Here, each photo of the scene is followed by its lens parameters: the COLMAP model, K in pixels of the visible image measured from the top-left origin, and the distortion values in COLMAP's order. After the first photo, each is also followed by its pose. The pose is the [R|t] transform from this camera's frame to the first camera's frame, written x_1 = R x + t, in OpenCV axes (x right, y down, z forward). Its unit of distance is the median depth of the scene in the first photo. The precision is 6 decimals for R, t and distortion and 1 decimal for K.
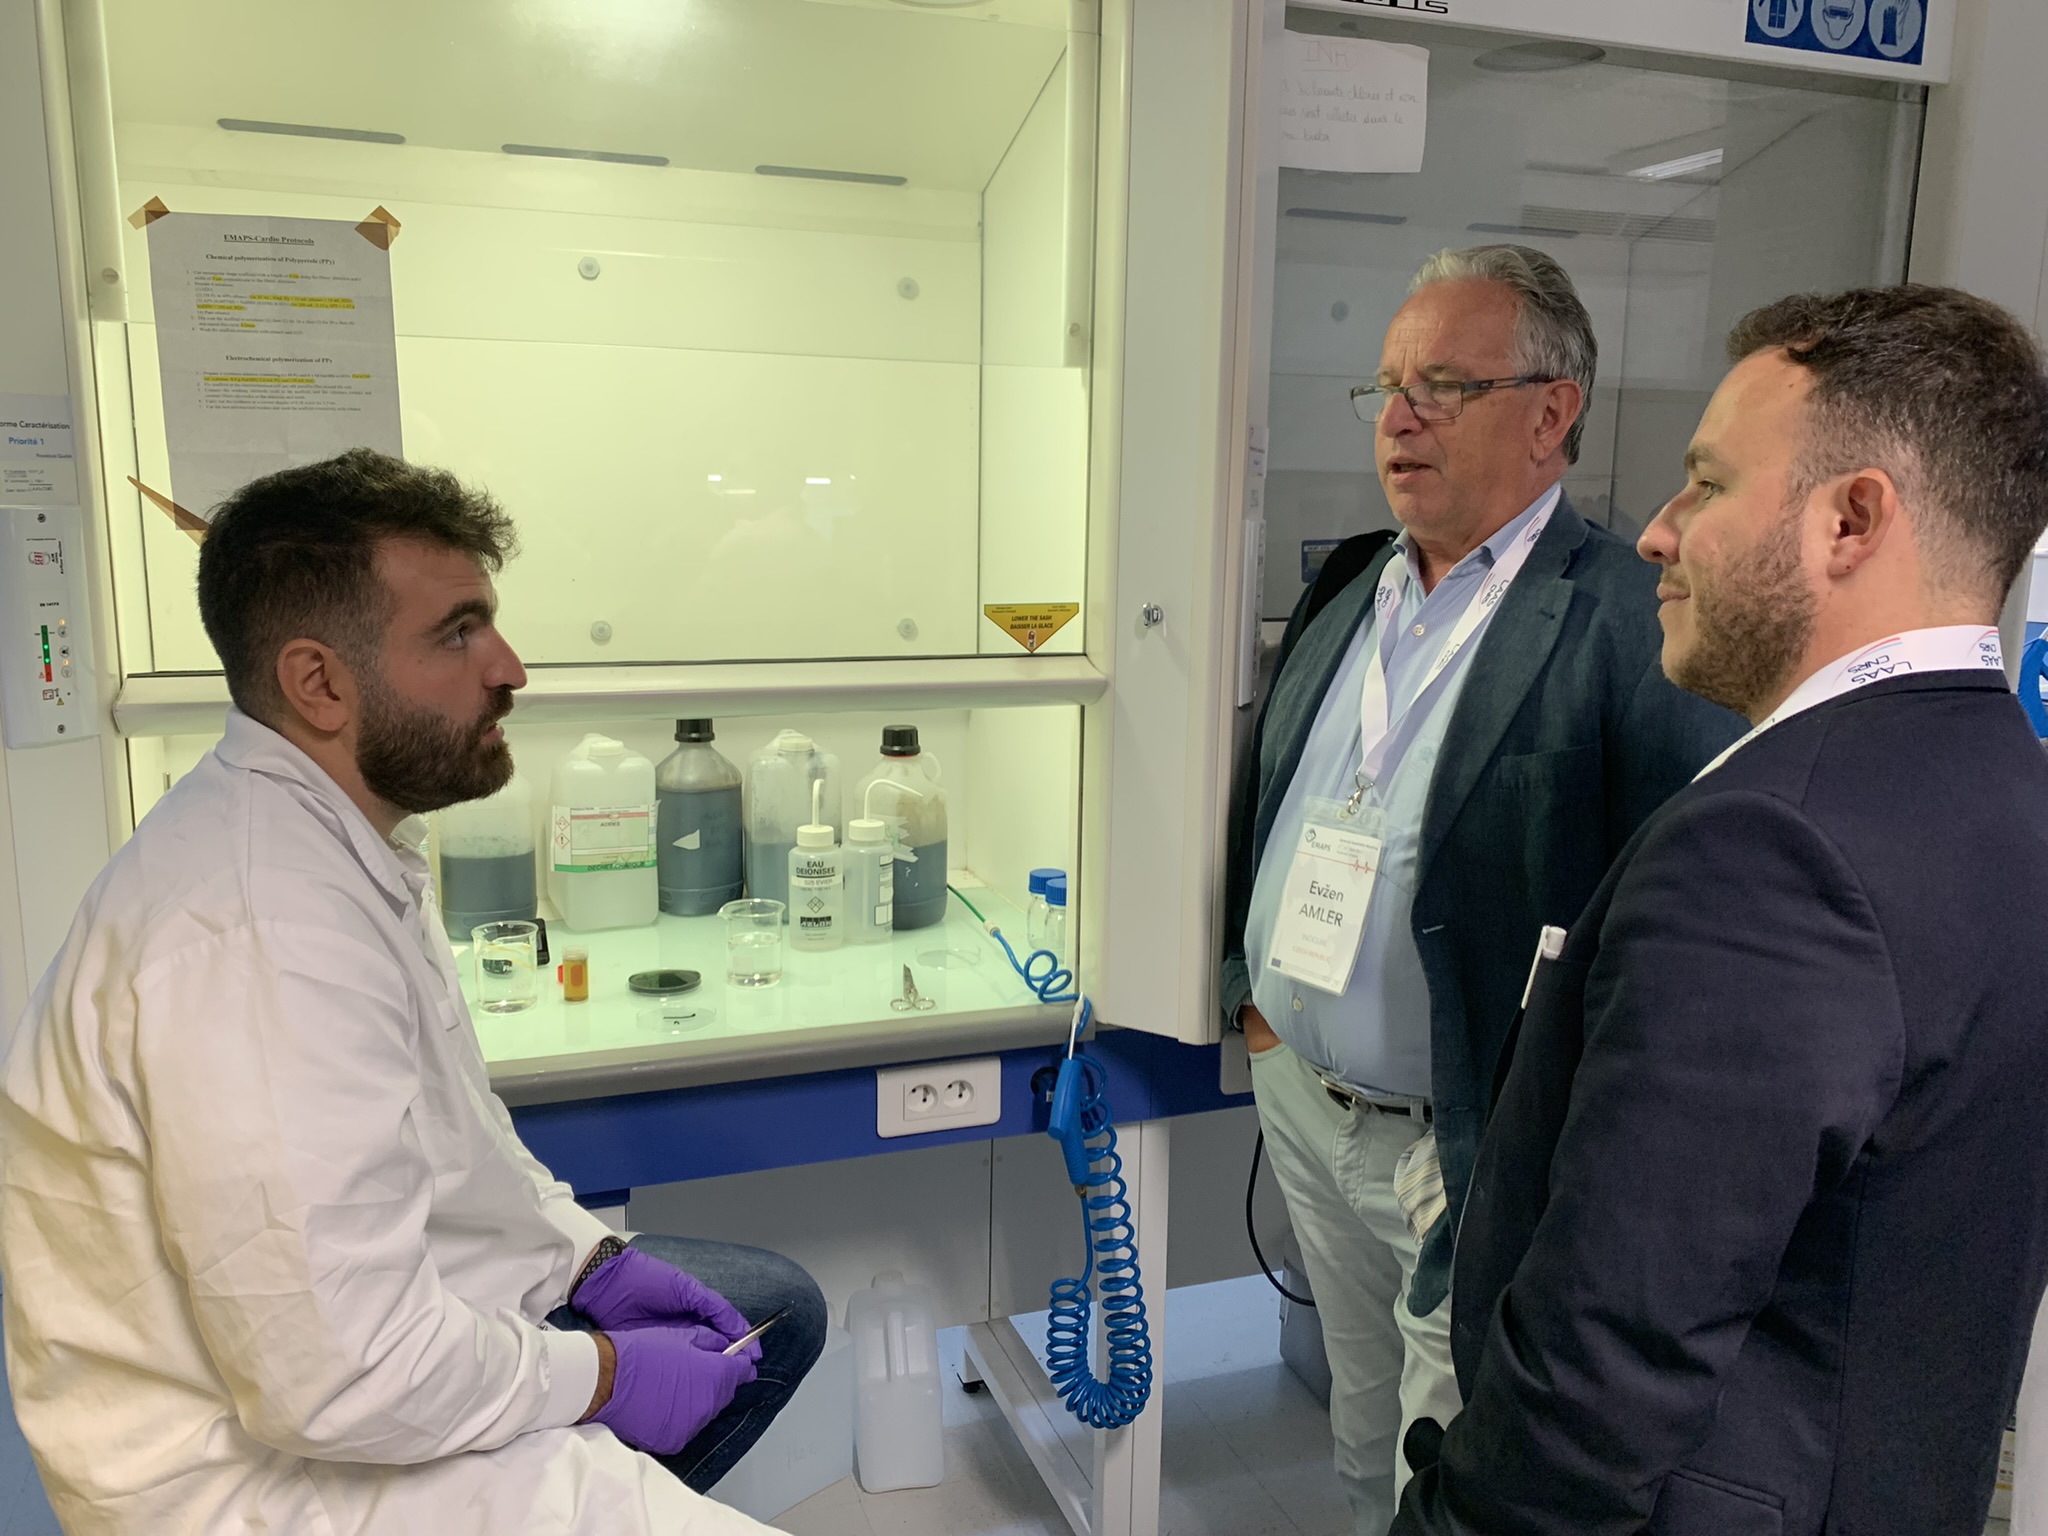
lens RADIAL K [[1598.9, 0, 1025.4], [0, 1598.9, 769.6], [0, 0, 1]] dist [0.007443, -0.014834]
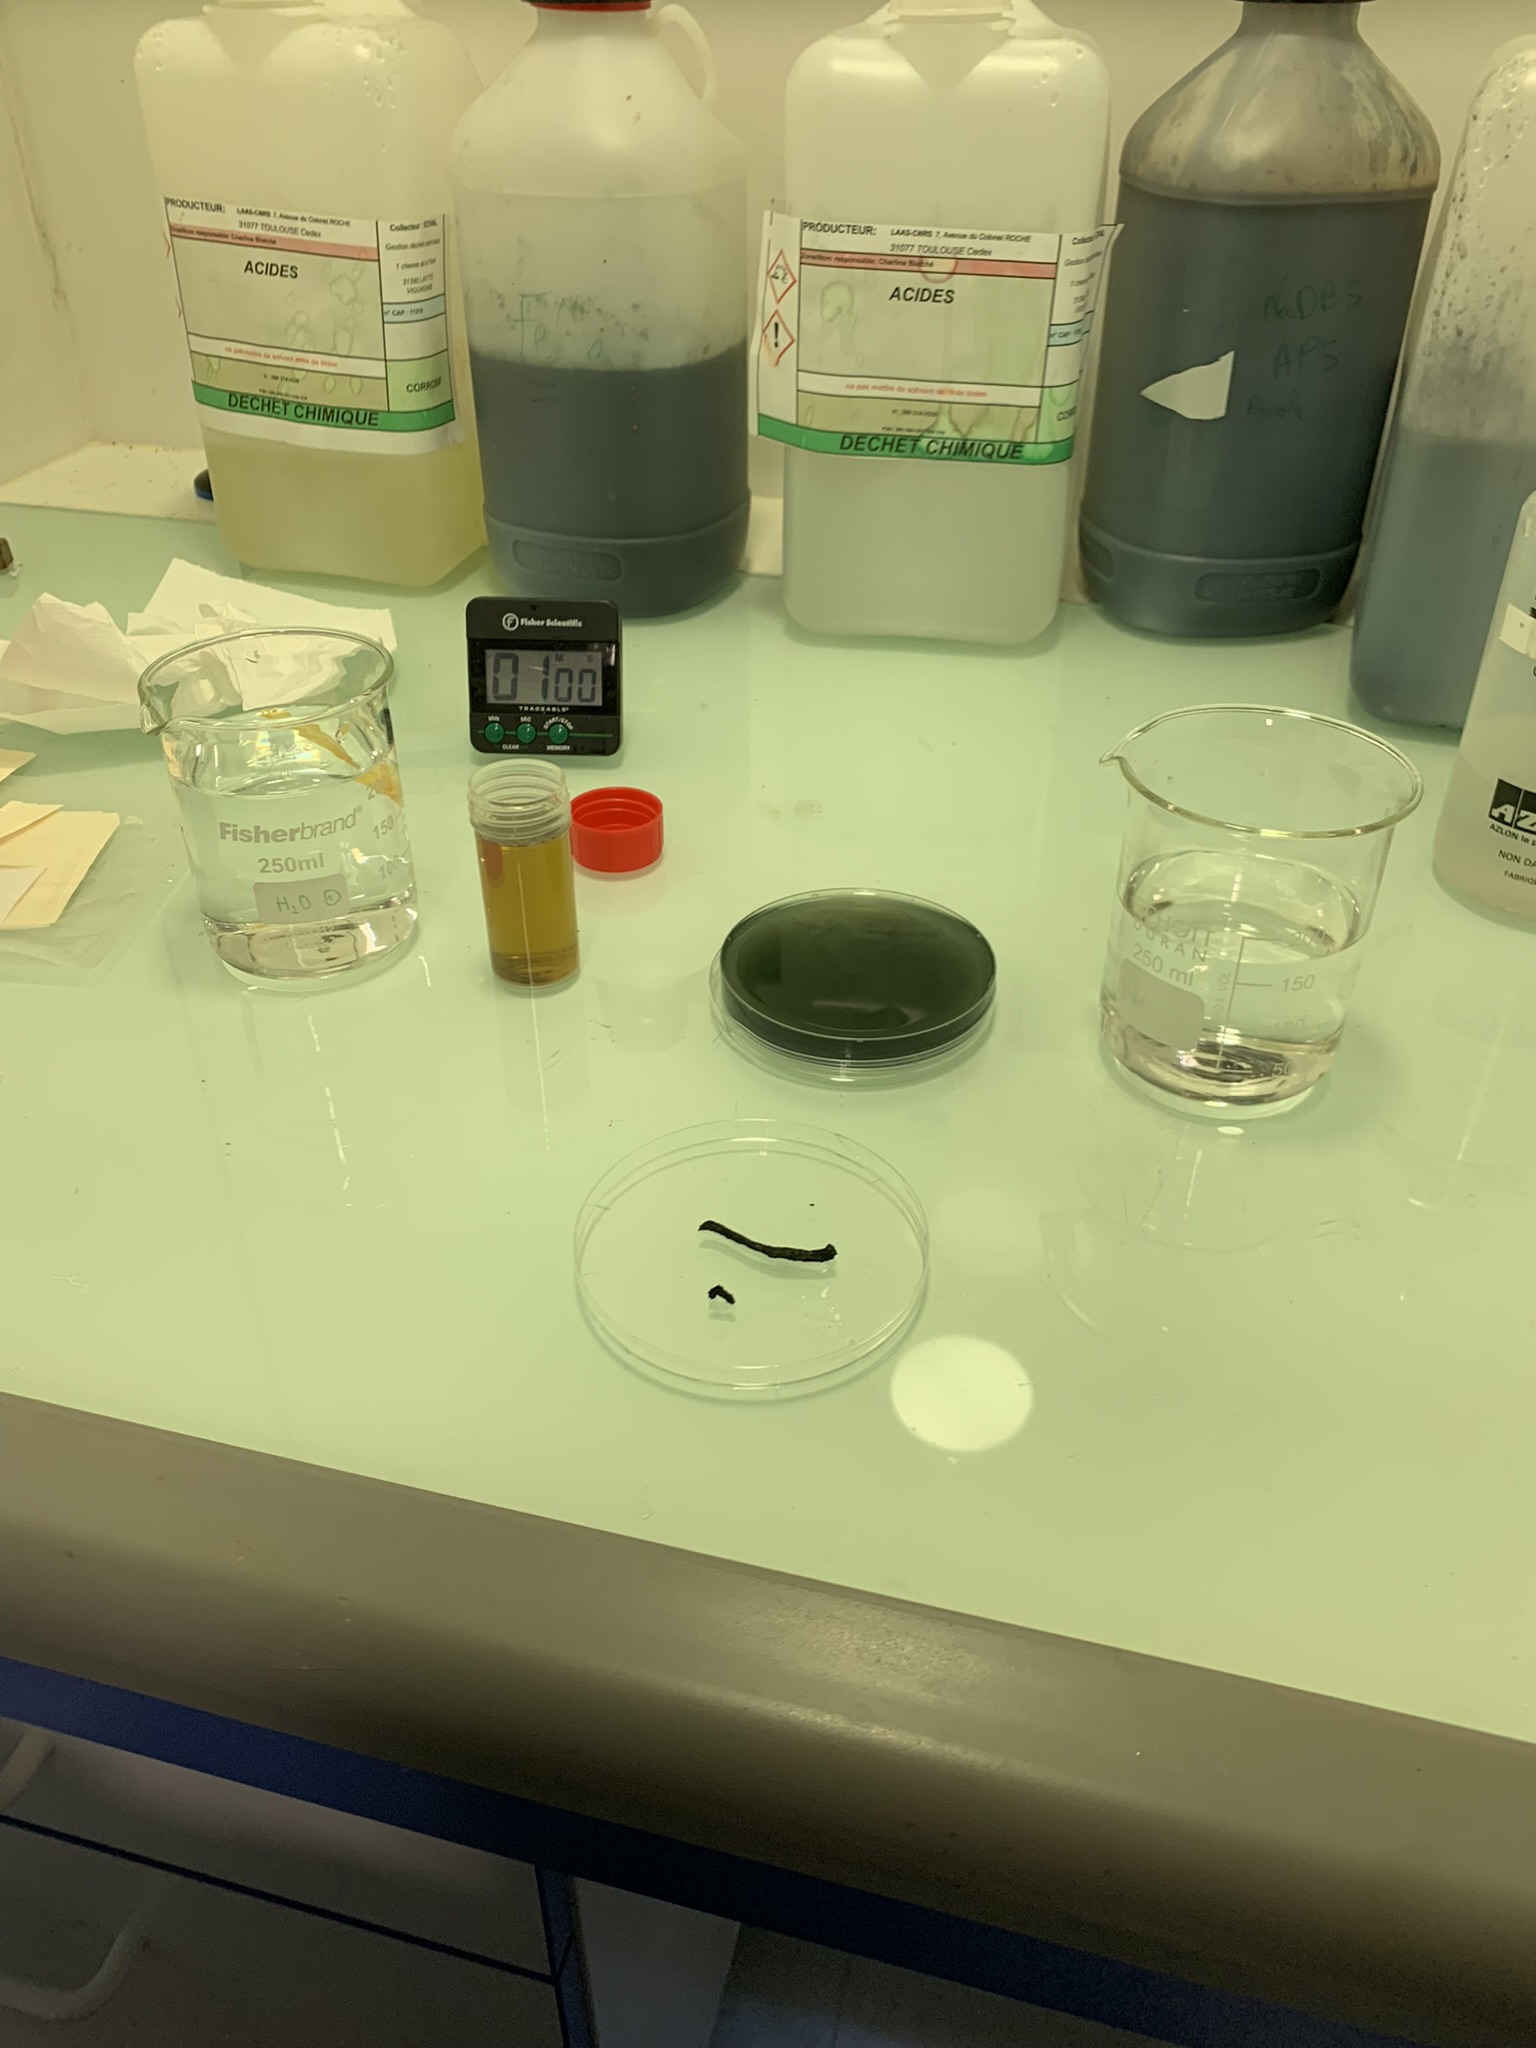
lens RADIAL K [[1598.9, 0, 772.8], [0, 1598.9, 1022.7], [0, 0, 1]] dist [0.007443, -0.014834]
pose [[0.830905, 0.313918, -0.459405, -0.102965], [-0.082575, 0.886079, 0.456121, 0.020289], [0.550253, -0.341057, 0.762169, 0.699619]]
